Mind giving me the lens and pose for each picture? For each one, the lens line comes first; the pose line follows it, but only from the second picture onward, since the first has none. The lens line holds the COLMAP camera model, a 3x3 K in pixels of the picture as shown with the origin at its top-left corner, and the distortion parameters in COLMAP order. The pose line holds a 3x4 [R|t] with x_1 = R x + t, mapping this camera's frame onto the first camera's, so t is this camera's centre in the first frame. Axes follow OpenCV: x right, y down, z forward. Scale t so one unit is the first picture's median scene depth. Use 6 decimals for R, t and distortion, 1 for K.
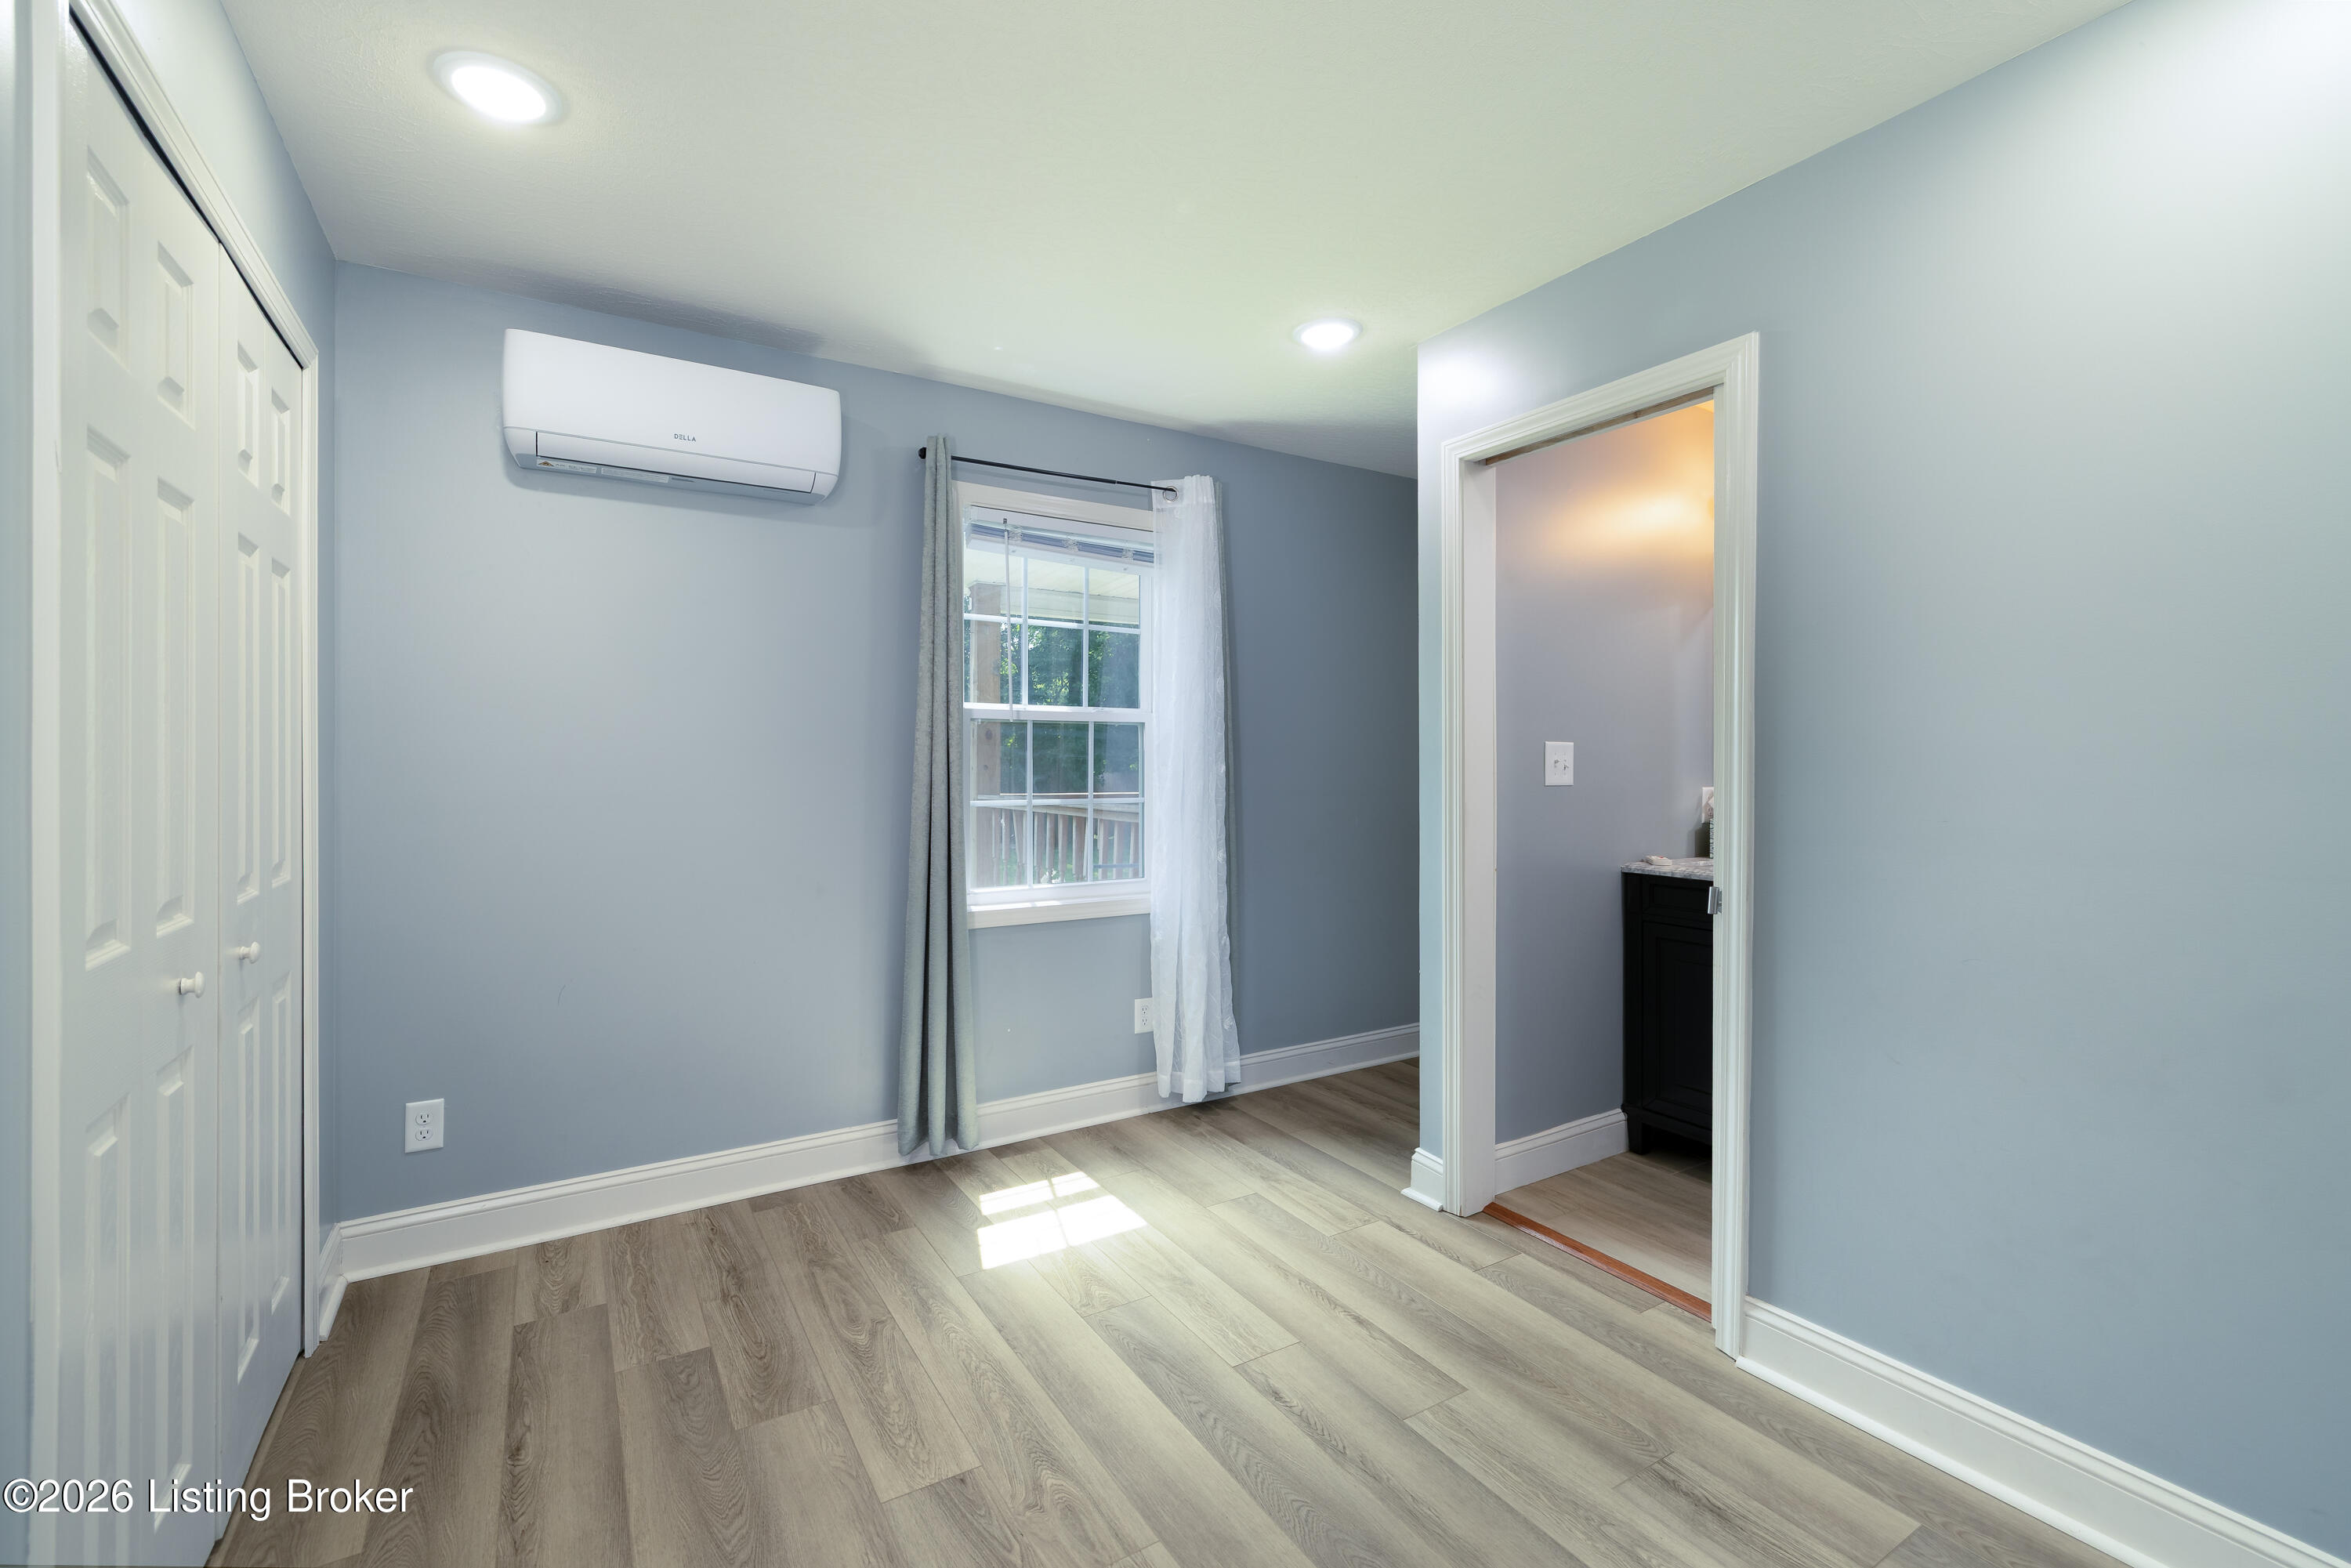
lens RADIAL K [[1008.0, 0, 1182.0], [0, 1008.0, 771.5], [0, 0, 1]] dist [0.000044, 0.000079]
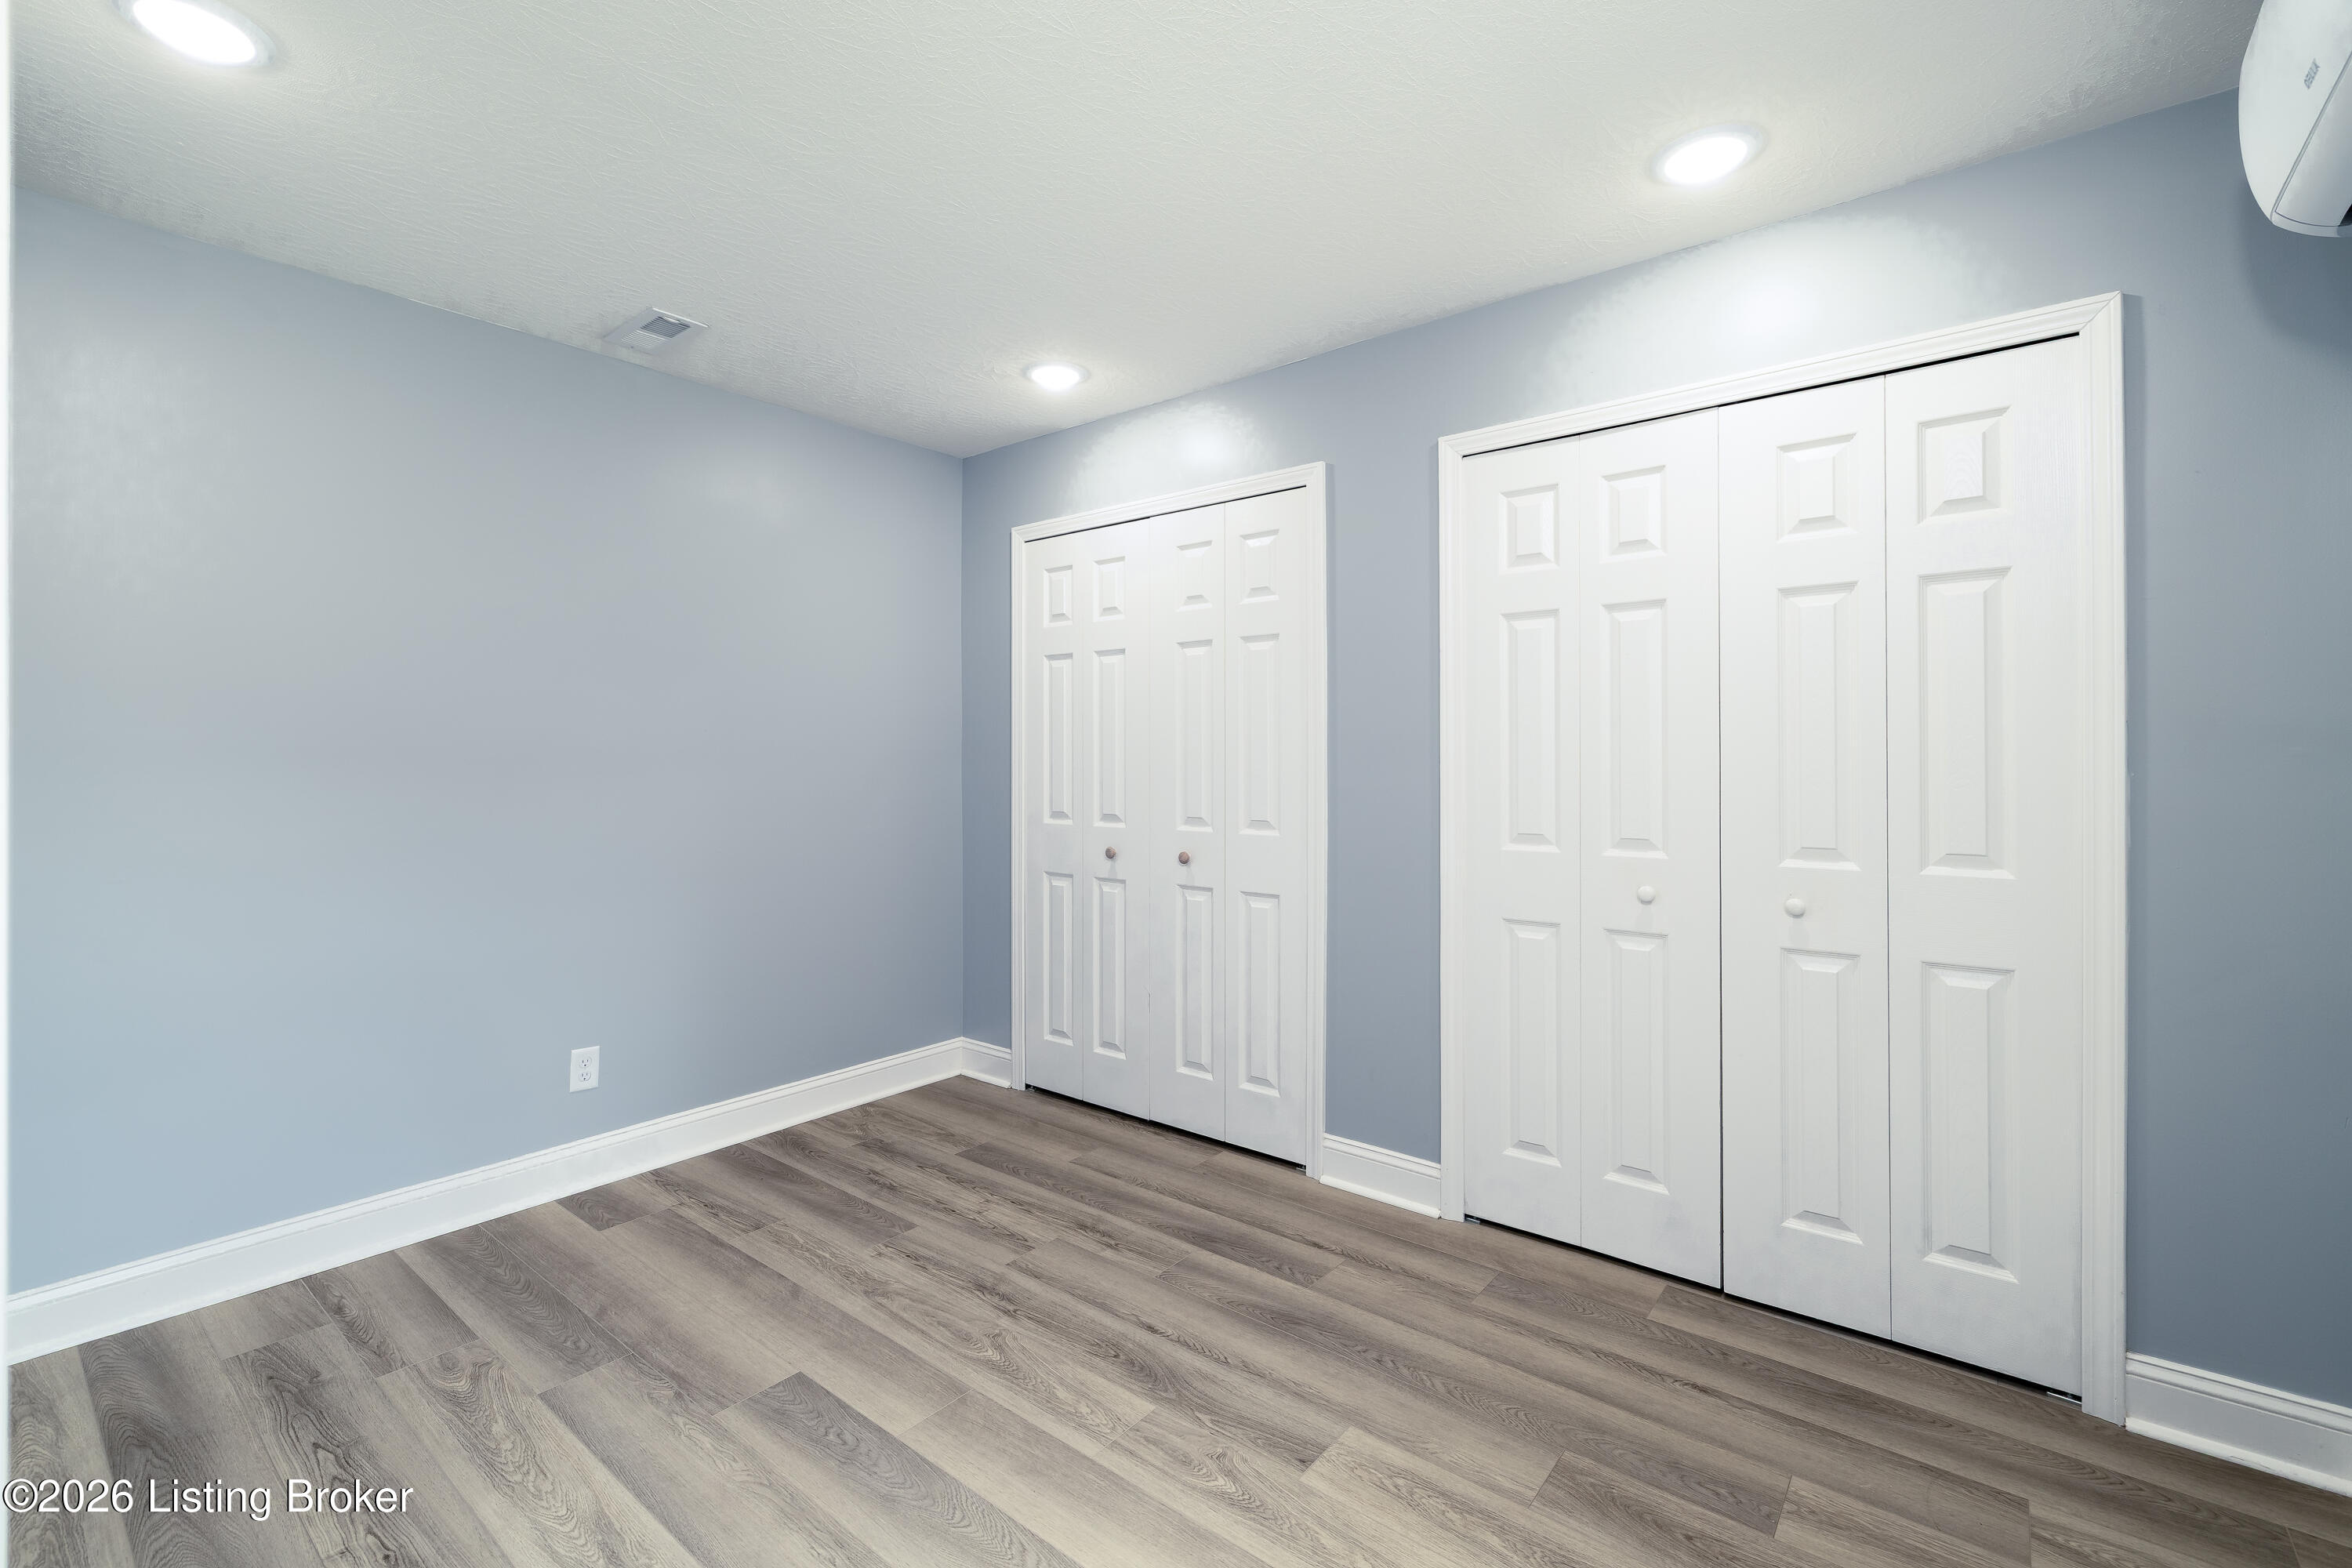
lens RADIAL K [[1008.4, 0, 1186.3], [0, 1008.4, 765.7], [0, 0, 1]] dist [0.000044, 0.000079]
pose [[-0.943032, -0.000691, -0.332701, 0.221707], [-0.004132, 0.999945, 0.009636, -0.001319], [0.332676, 0.010461, -0.942983, 1.857504]]
